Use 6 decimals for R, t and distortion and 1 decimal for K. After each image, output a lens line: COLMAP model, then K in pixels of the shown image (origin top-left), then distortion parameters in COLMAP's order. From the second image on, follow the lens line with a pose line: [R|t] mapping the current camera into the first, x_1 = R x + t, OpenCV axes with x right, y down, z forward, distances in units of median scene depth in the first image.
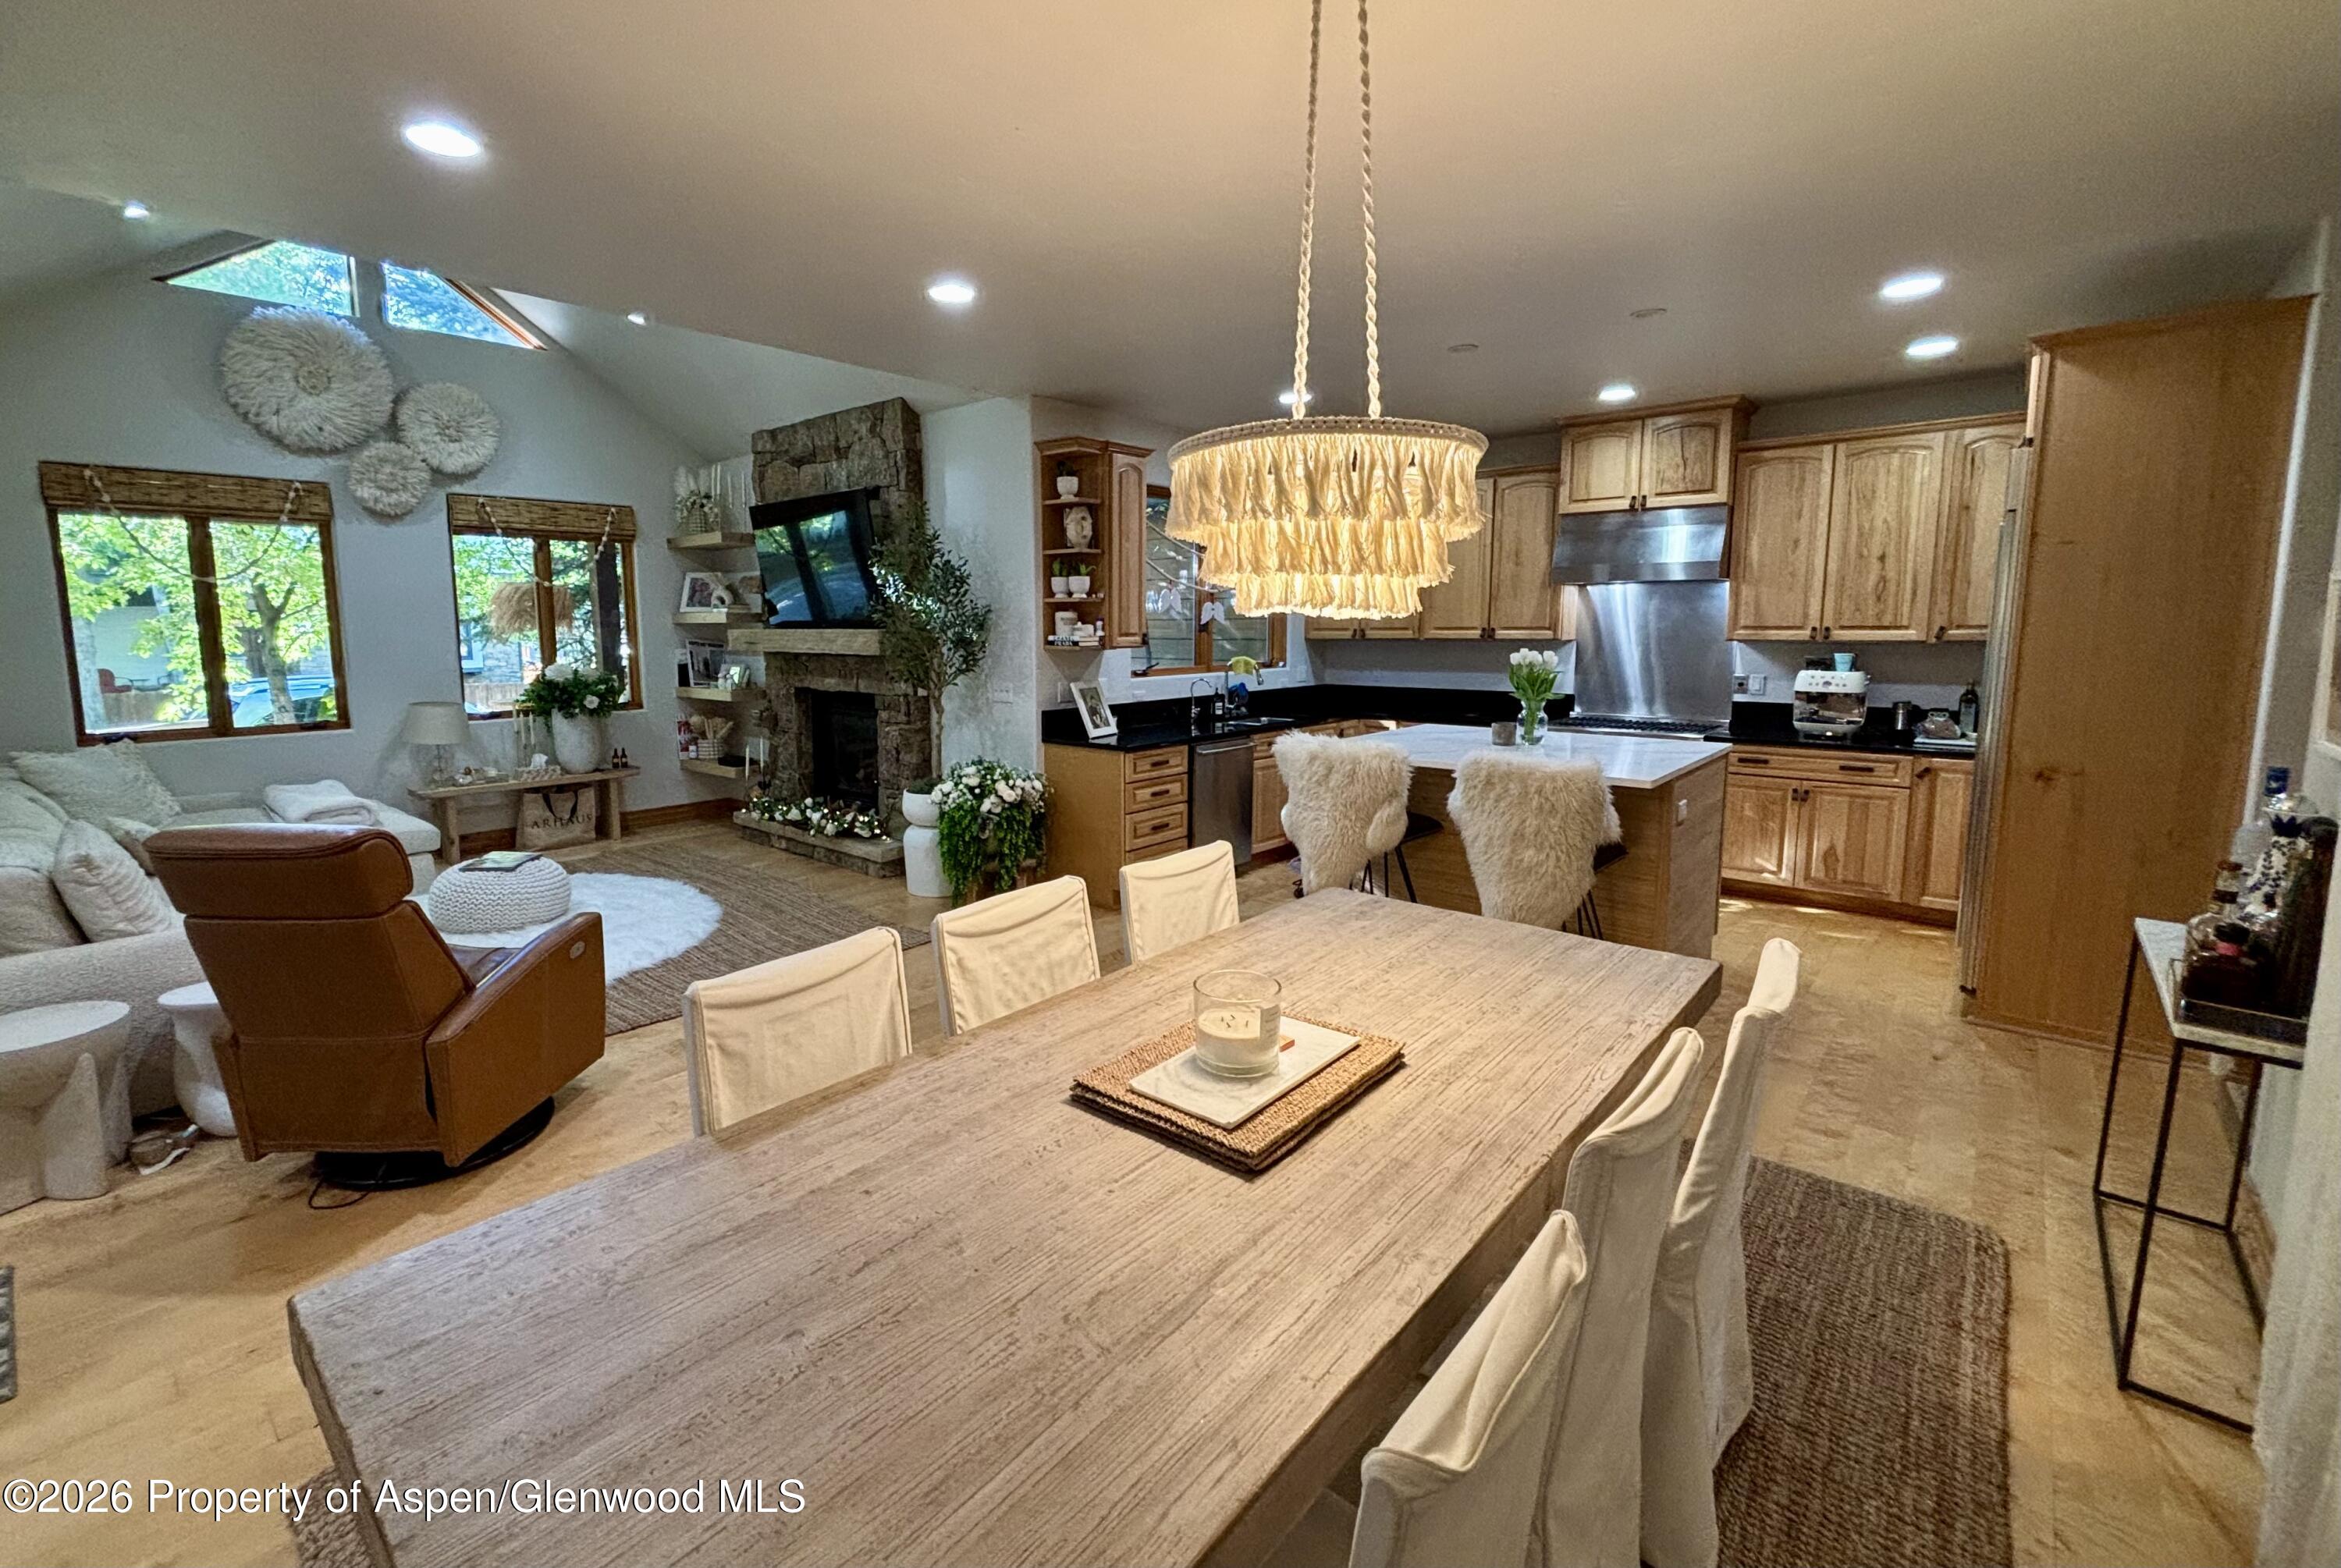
lens RADIAL K [[976.1, 0, 1106.2], [0, 976.1, 735.2], [0, 0, 1]] dist [-0.000199, 0.000156]
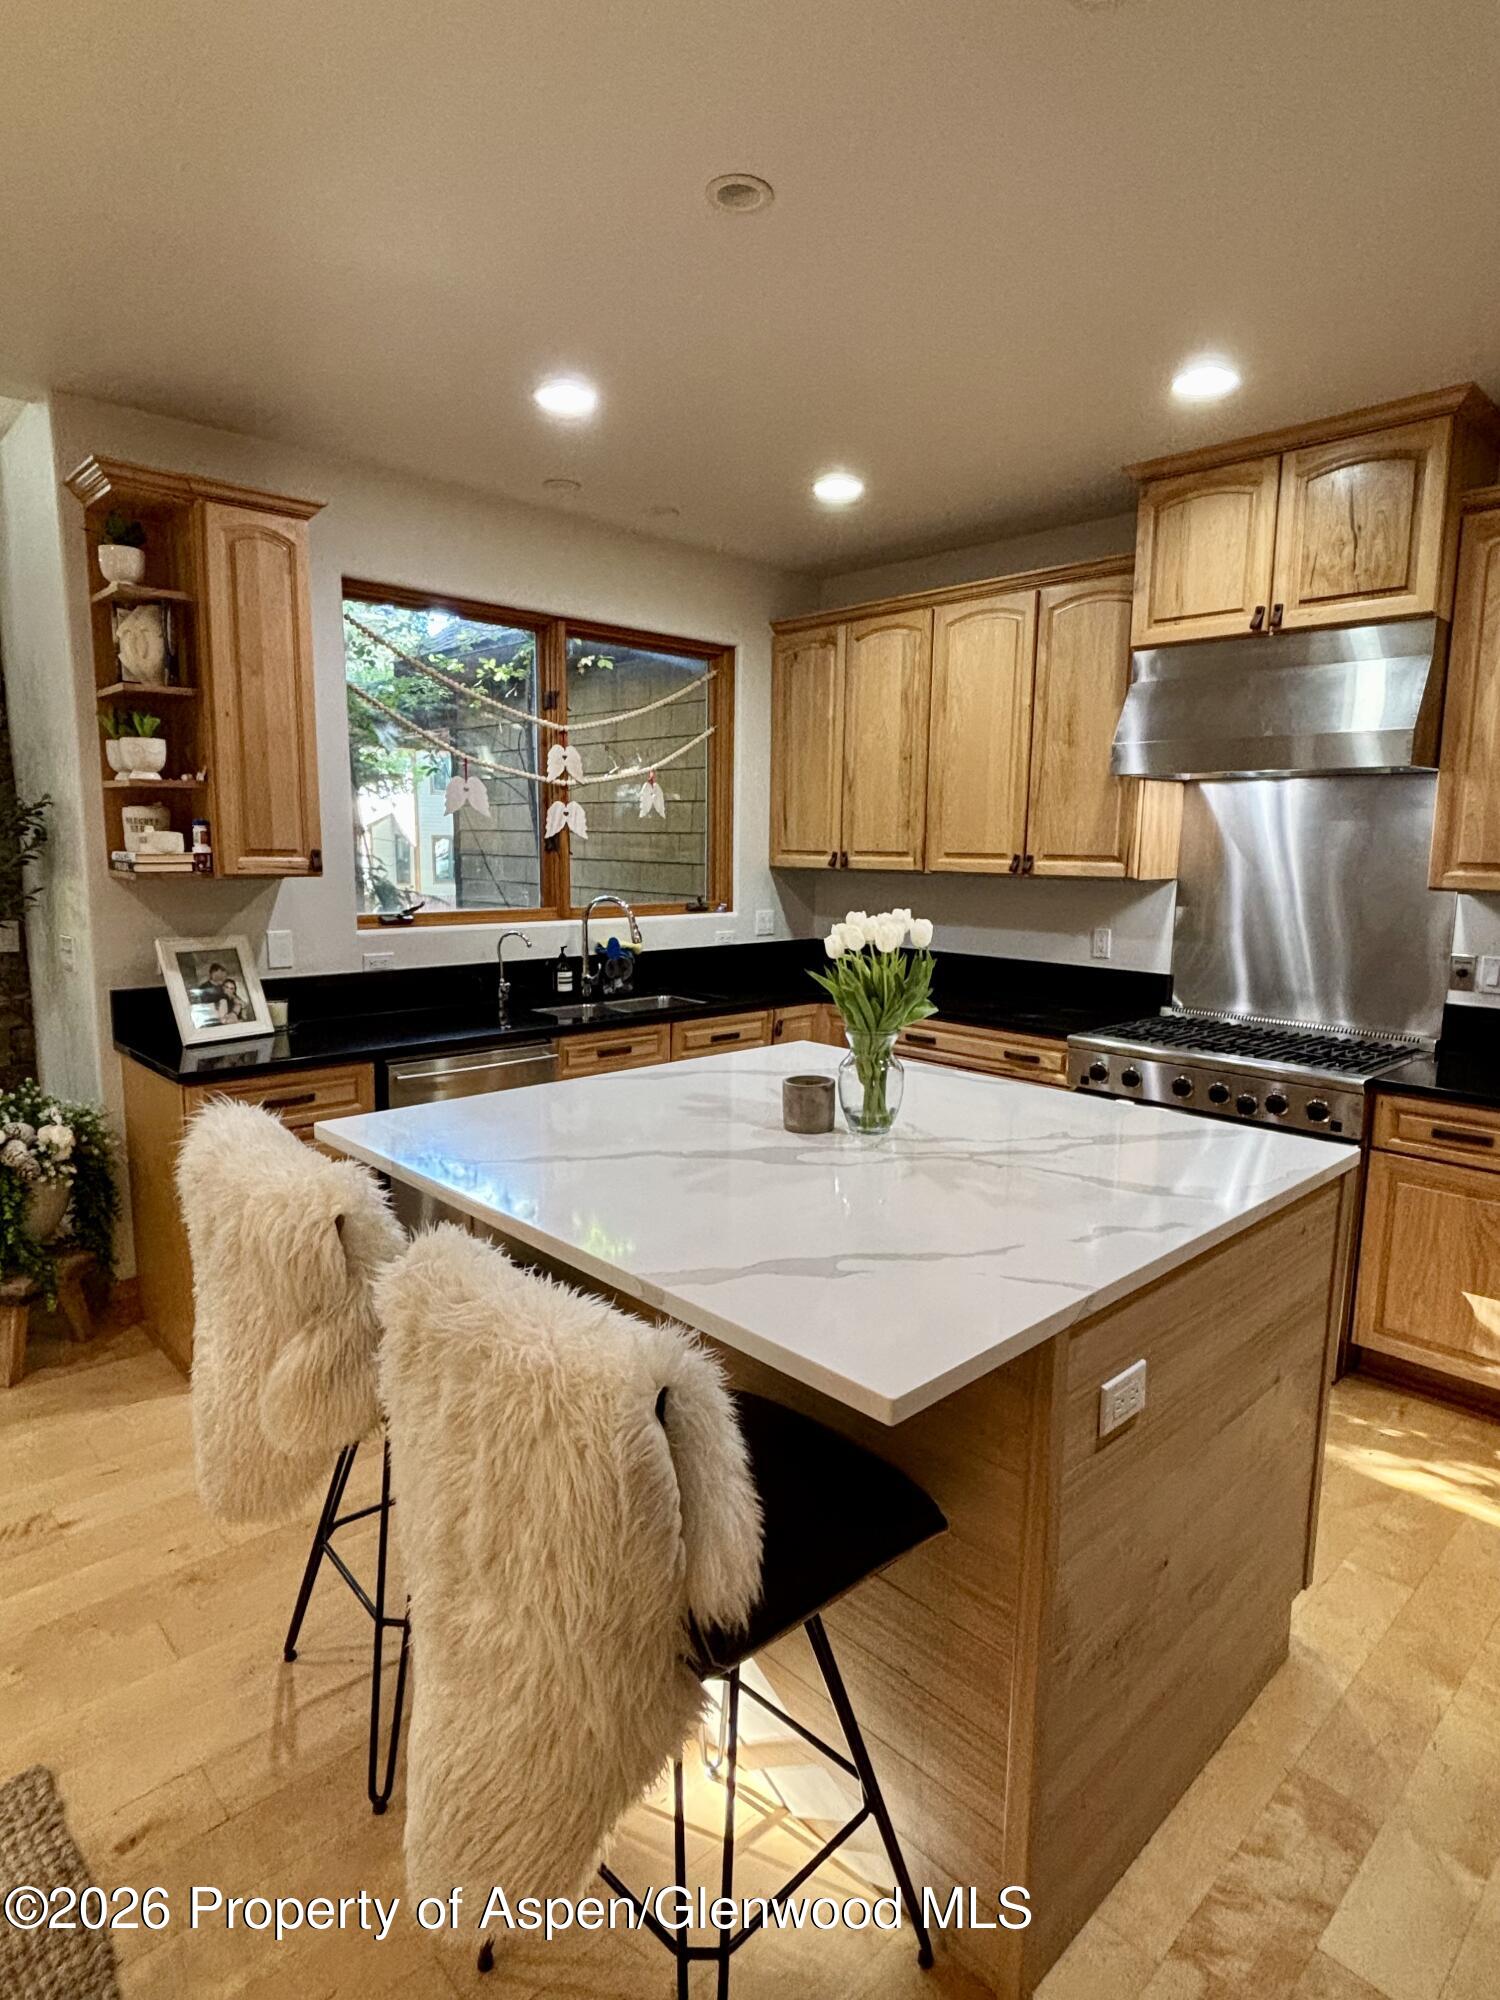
lens RADIAL K [[1092.3, 0, 750.0], [0, 1092.3, 1000.0], [0, 0, 1]] dist [0.006468, -0.019624]
pose [[0.997669, 0.029800, -0.061393, 0.306194], [-0.028017, 0.999166, 0.029698, -0.044742], [0.062227, -0.027909, 0.997672, 0.391887]]
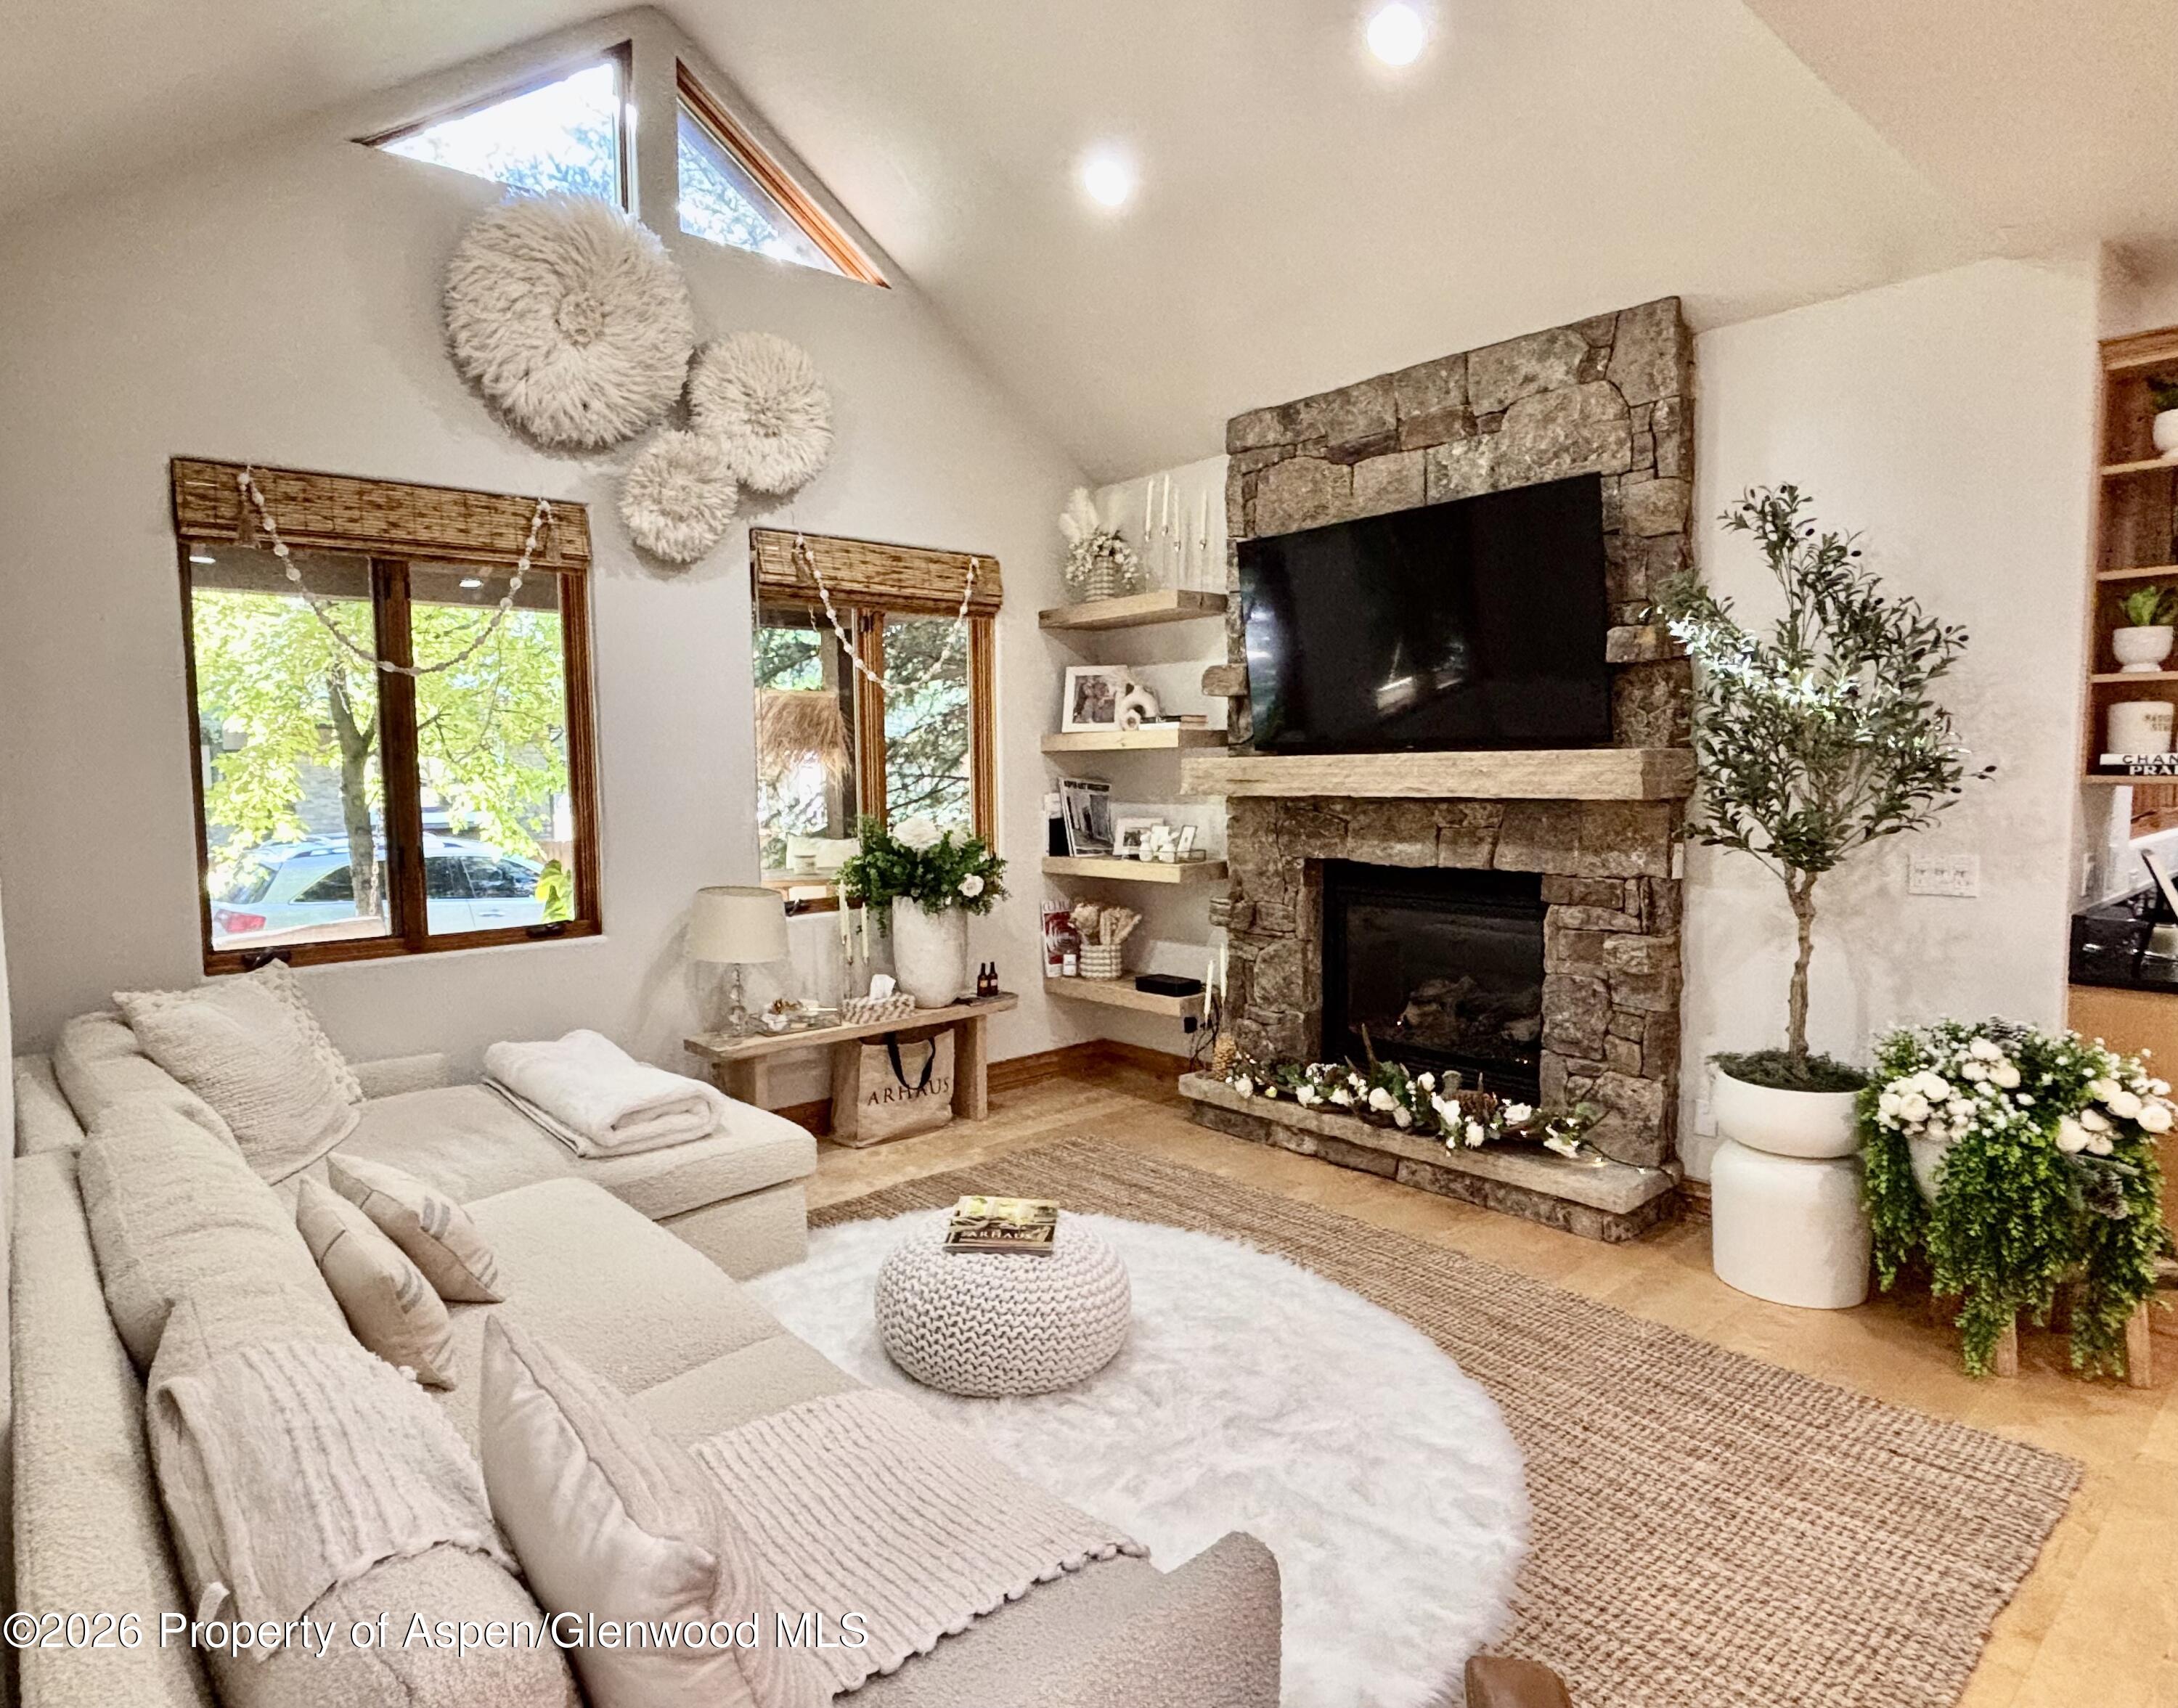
lens RADIAL K [[1280.4, 0, 1138.6], [0, 1280.4, 858.5], [0, 0, 1]] dist [0.028296, -0.060756]
pose [[0.994188, -0.001966, -0.107637, -0.422673], [-0.002296, 0.999219, -0.039456, -0.024586], [0.107630, 0.039474, 0.993407, 0.317464]]
